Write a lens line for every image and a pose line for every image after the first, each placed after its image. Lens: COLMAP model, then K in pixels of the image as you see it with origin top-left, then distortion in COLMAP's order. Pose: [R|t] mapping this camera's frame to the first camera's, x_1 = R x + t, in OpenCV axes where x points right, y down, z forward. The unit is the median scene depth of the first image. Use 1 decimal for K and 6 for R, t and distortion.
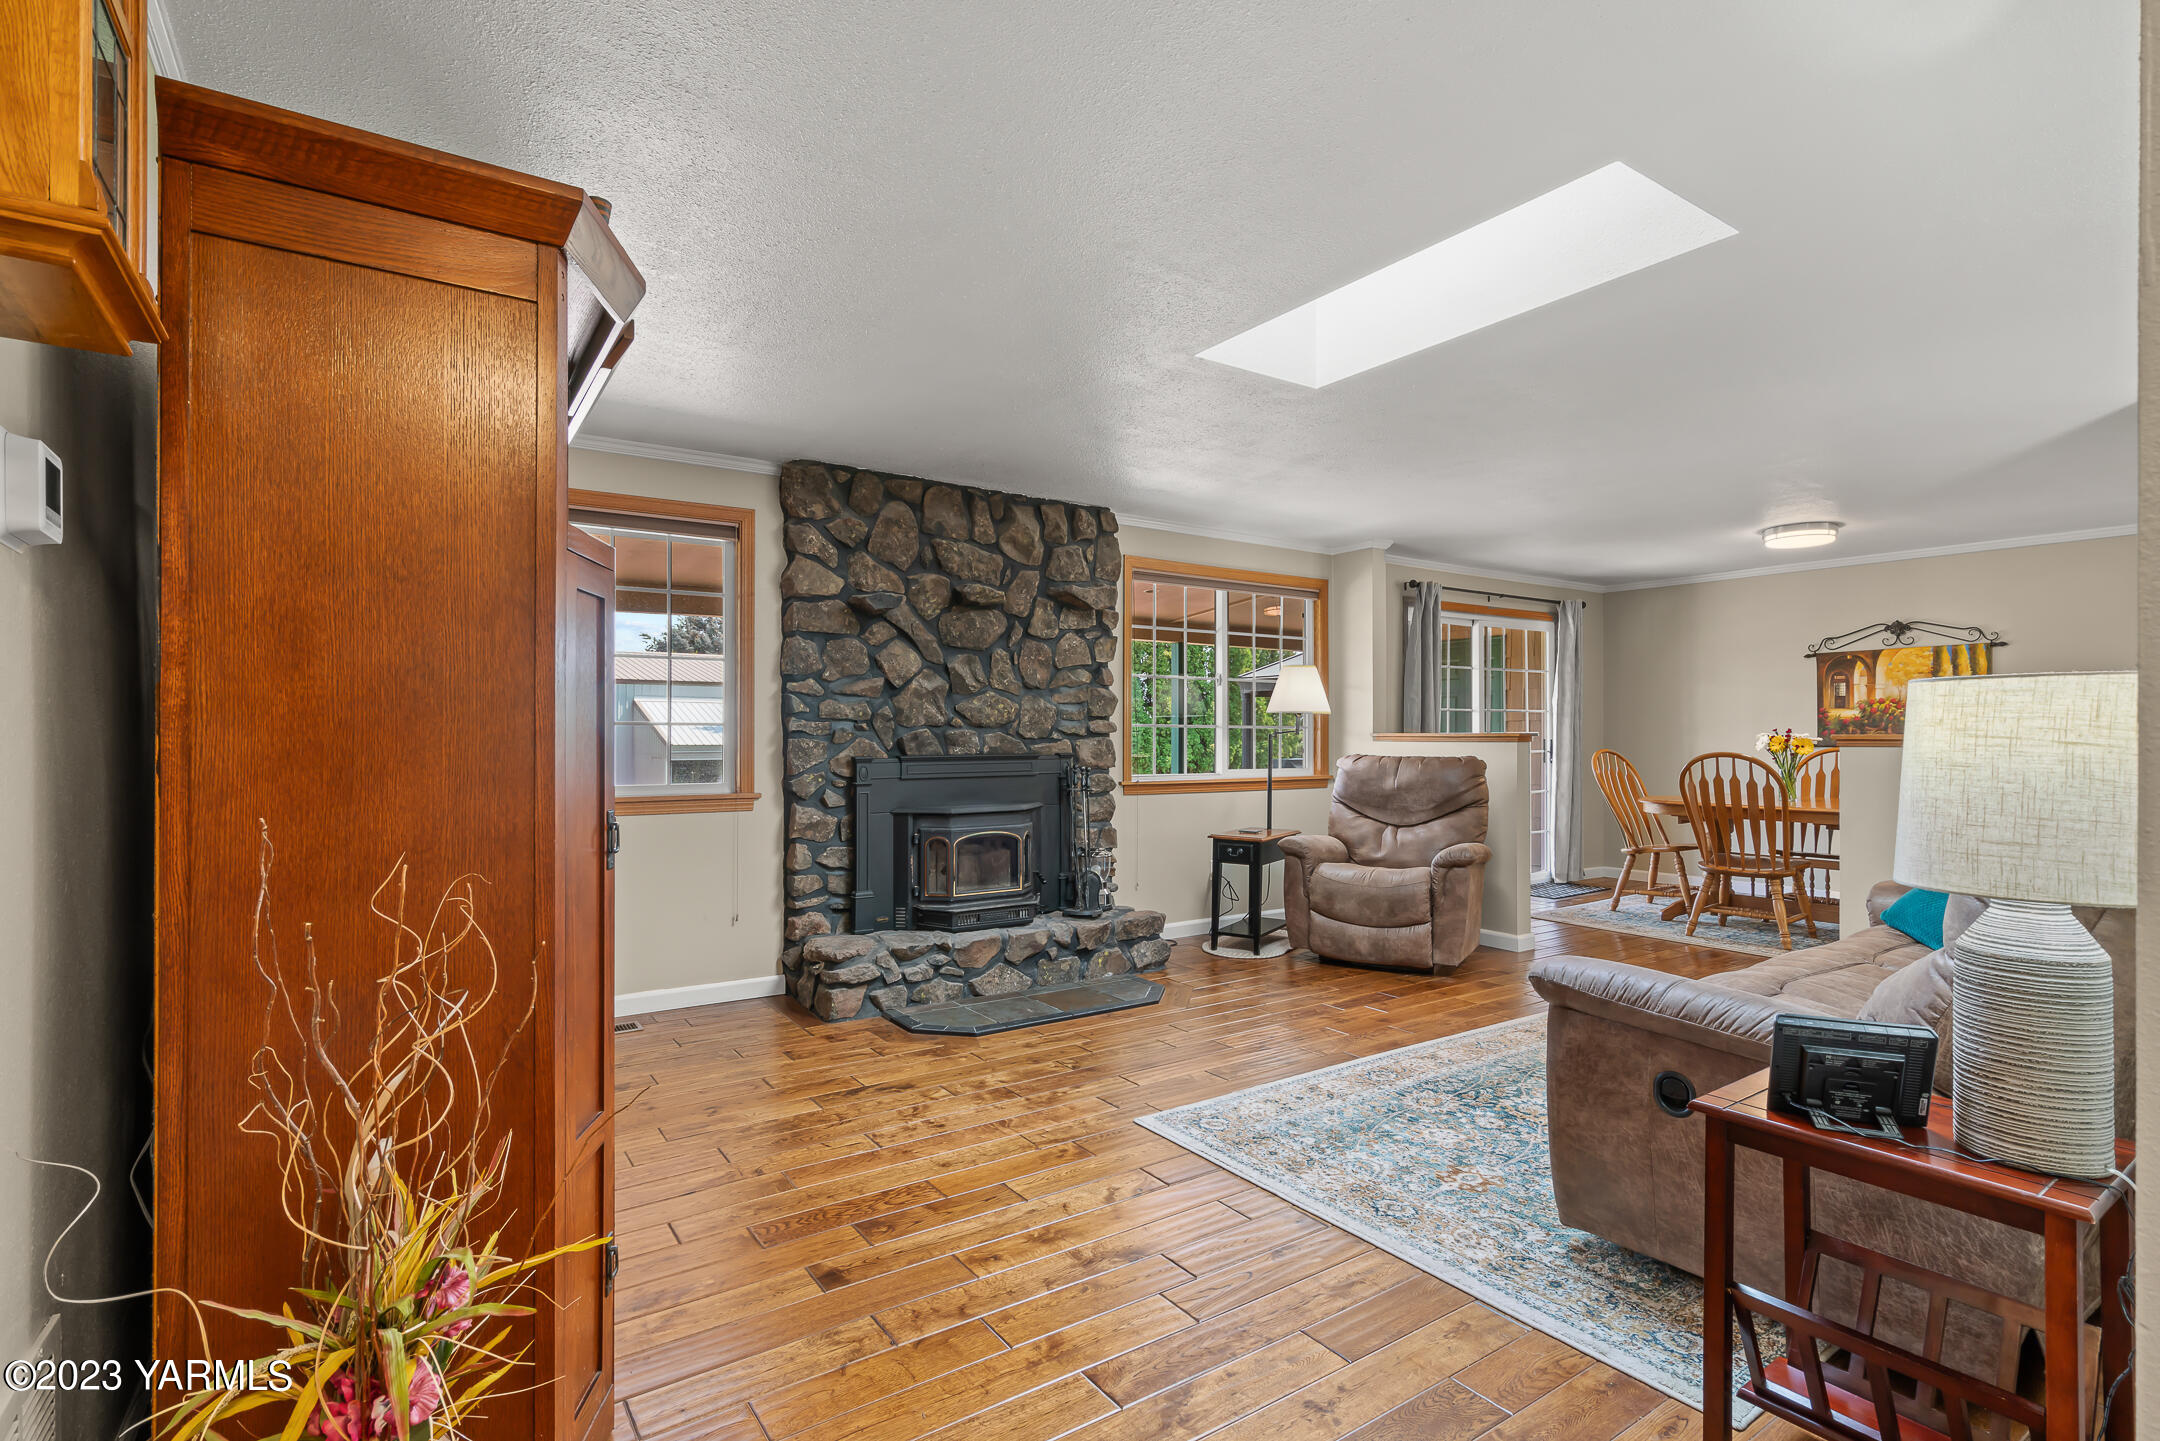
lens RADIAL K [[1041.8, 0, 1064.5], [0, 1041.8, 730.7], [0, 0, 1]] dist [0.001174, 0.000006]
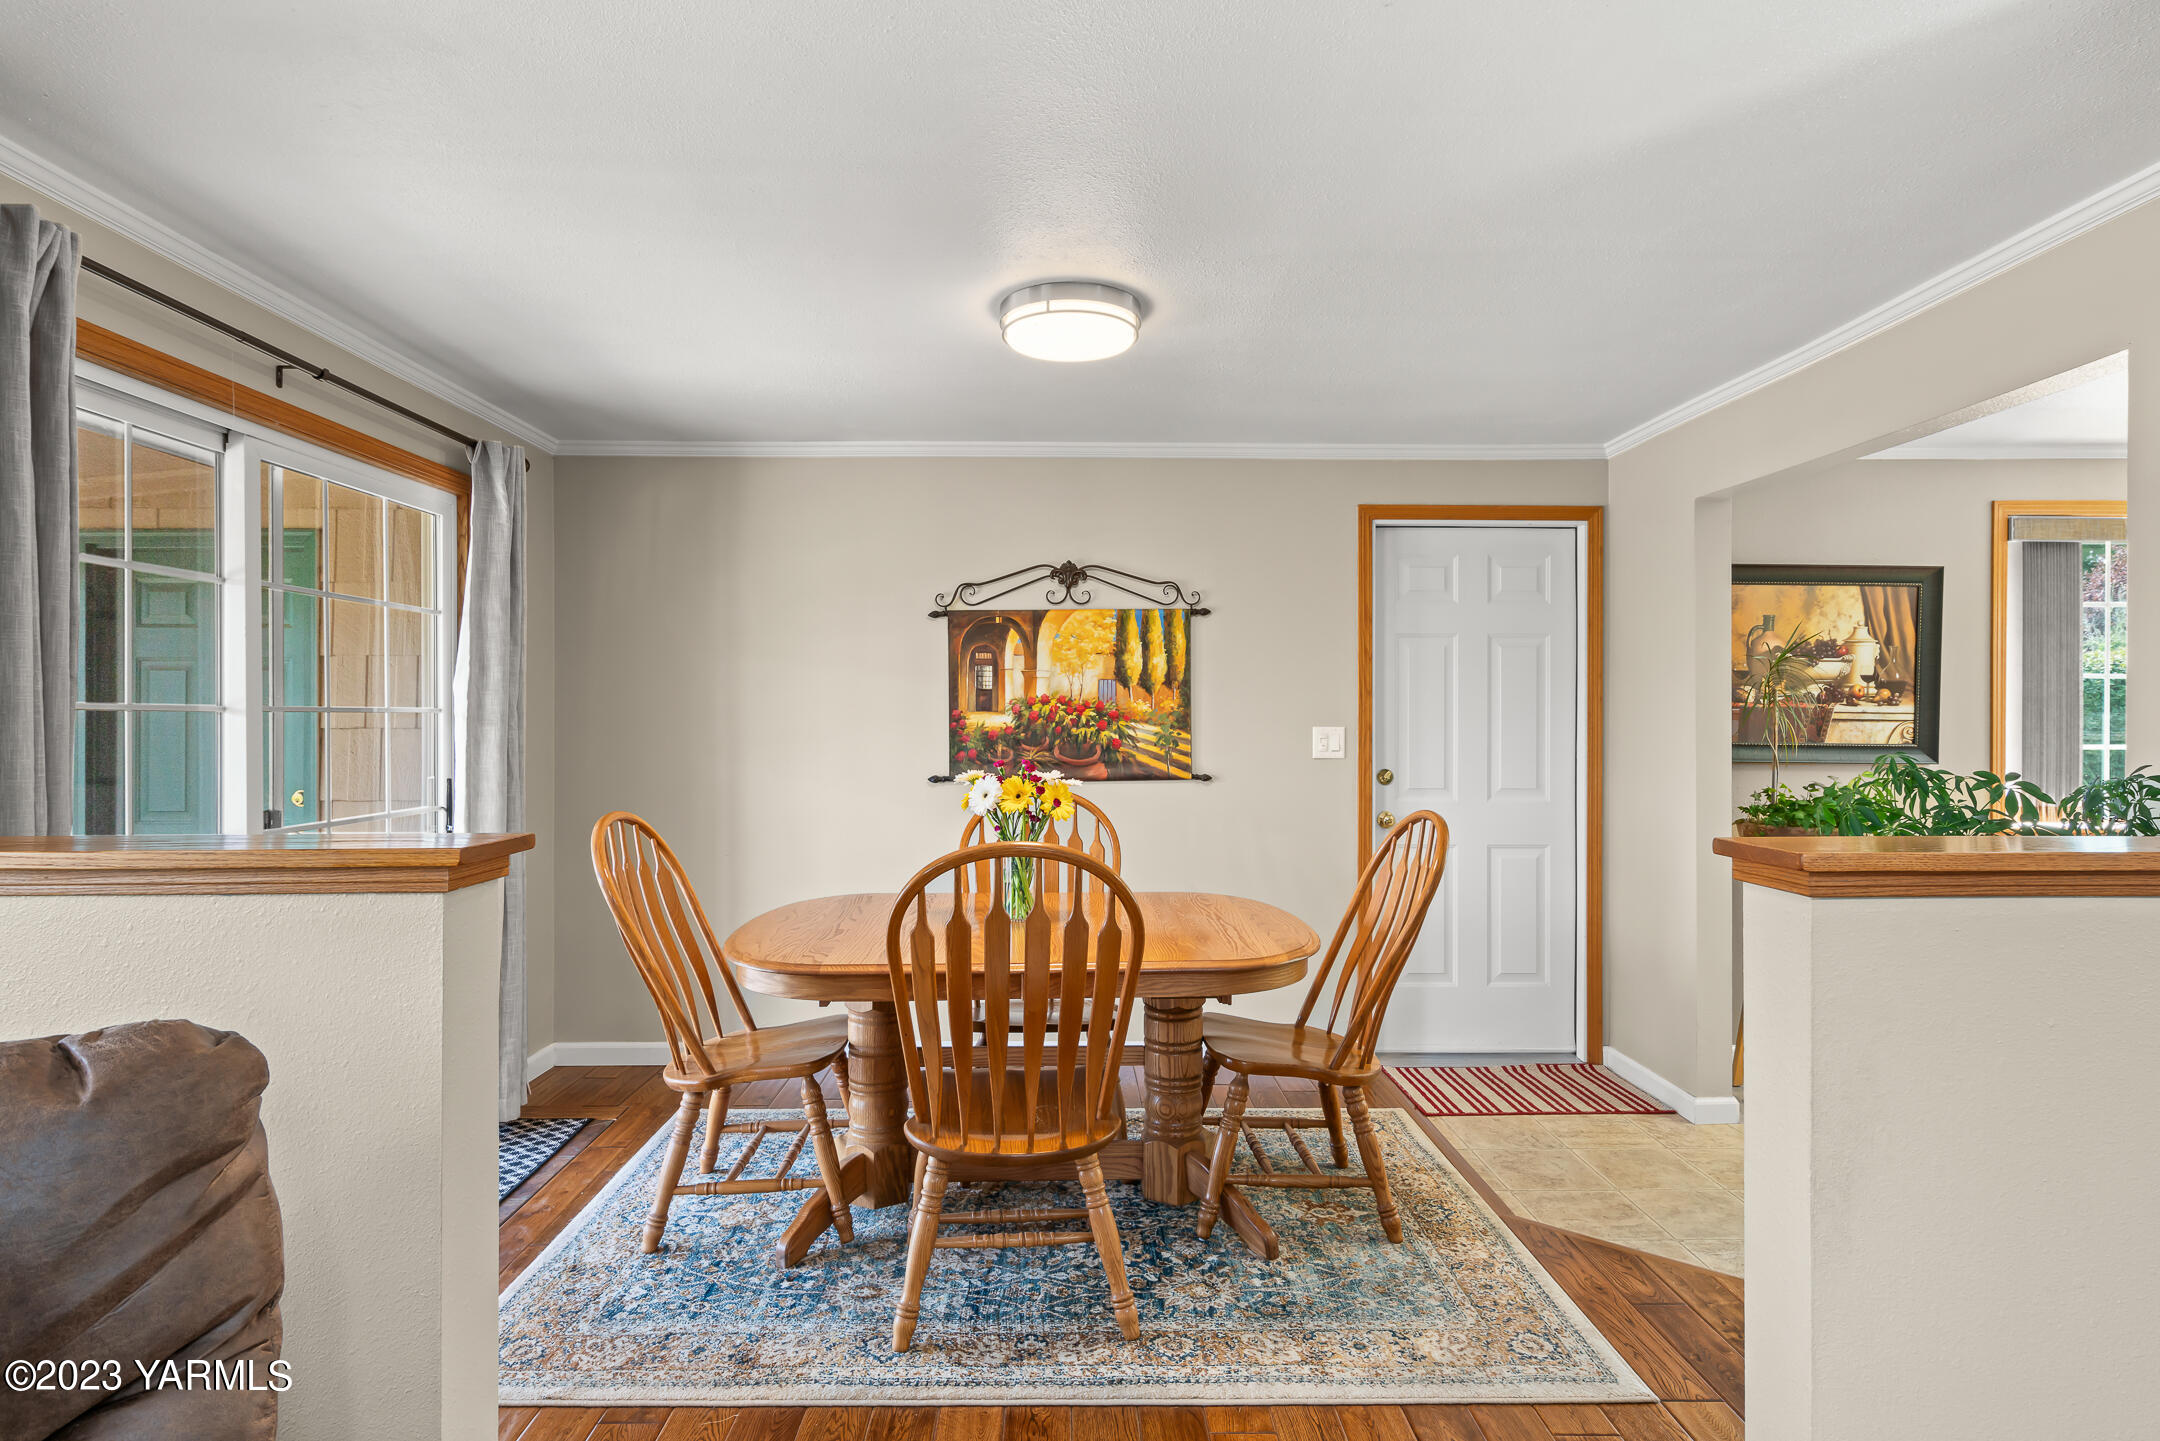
lens RADIAL K [[1171.9, 0, 1080.0], [0, 1171.9, 720.5], [0, 0, 1]] dist [-0.000358, 0.000194]
pose [[0.551445, -0.001331, 0.834210, 0.254143], [-0.000246, 0.999998, 0.001758, -0.018011], [-0.834212, -0.001175, 0.551443, 0.623359]]
